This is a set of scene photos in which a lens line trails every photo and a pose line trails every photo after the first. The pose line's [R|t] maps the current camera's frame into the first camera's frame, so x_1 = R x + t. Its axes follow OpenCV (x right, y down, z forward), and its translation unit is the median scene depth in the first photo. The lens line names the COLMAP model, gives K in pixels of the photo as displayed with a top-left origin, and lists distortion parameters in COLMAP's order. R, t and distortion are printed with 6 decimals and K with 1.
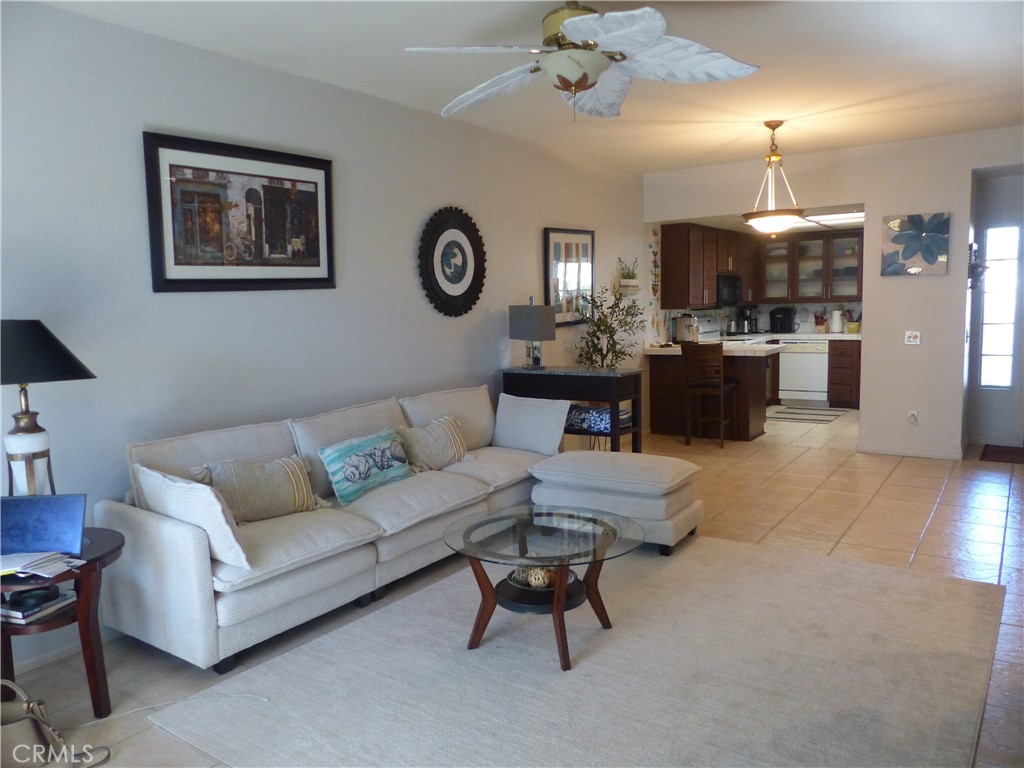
lens RADIAL K [[758.3, 0, 512.0], [0, 758.3, 384.0], [0, 0, 1]] dist [-0.036809, 0.010093]
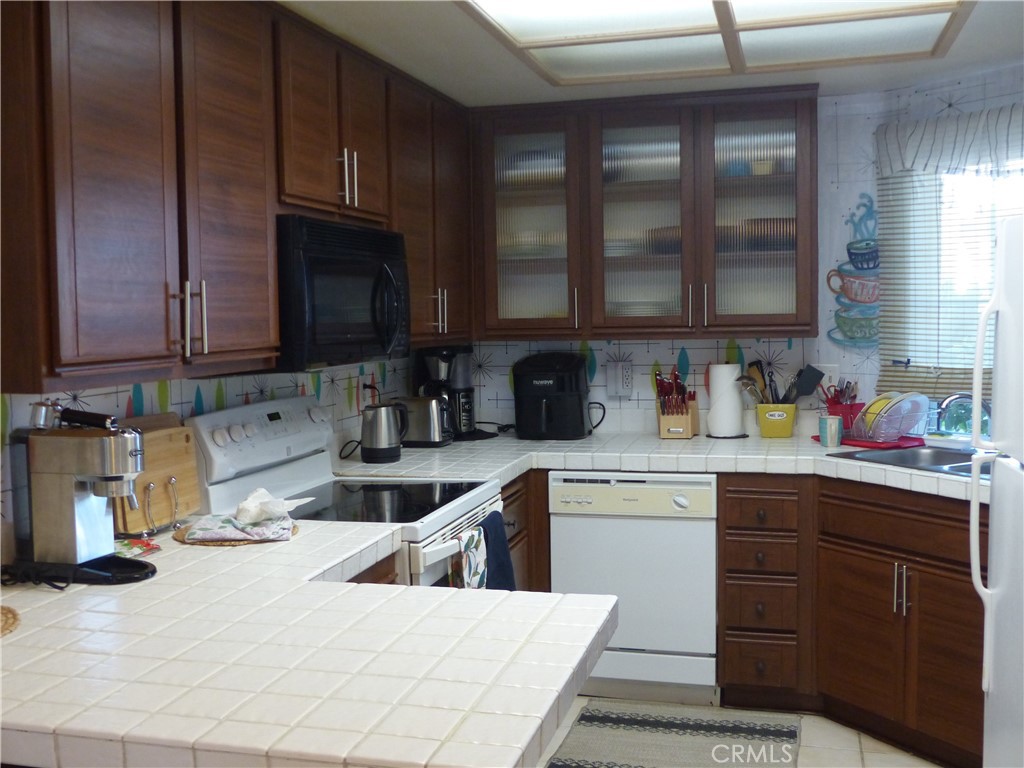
lens RADIAL K [[1124.3, 0, 512.0], [0, 1124.3, 384.0], [0, 0, 1]] dist [0.000340, -0.000244]
pose [[0.943874, -0.008644, 0.330191, 0.396419], [0.024601, 0.998721, -0.044178, -0.141064], [-0.329387, 0.049821, 0.942880, 1.184120]]
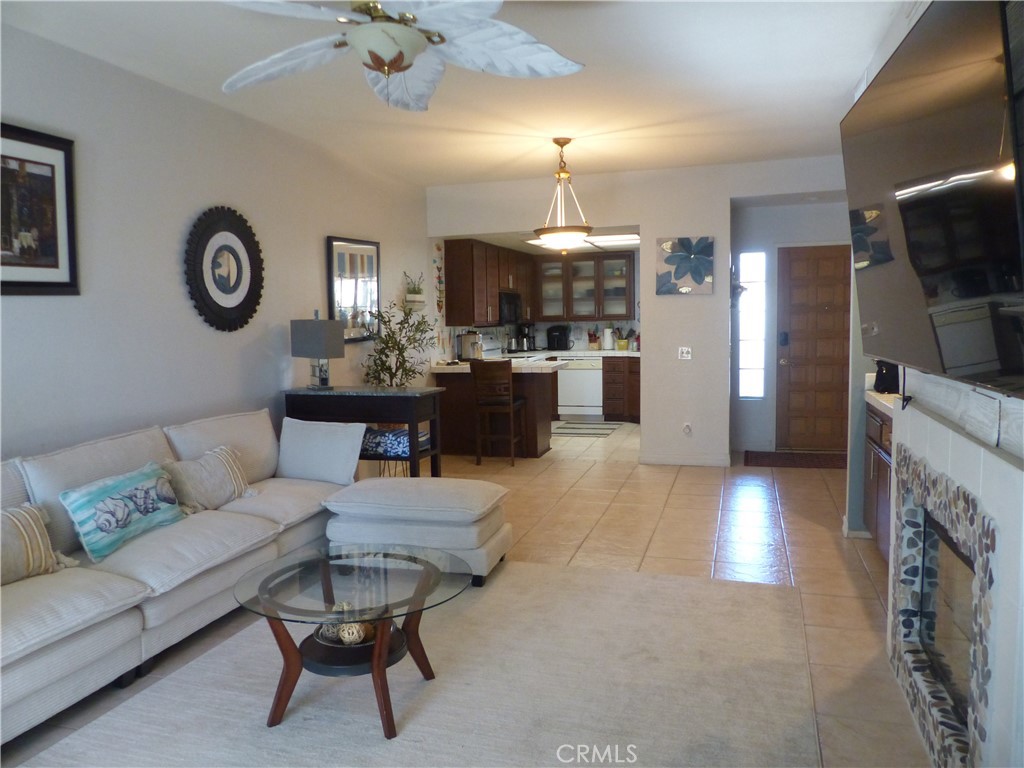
lens RADIAL K [[758.3, 0, 512.0], [0, 758.3, 384.0], [0, 0, 1]] dist [-0.036809, 0.010093]
pose [[0.953590, -0.016182, 0.300672, -0.027490], [0.023879, 0.999474, -0.021940, -0.001142], [-0.300159, 0.028102, 0.953475, 0.074012]]
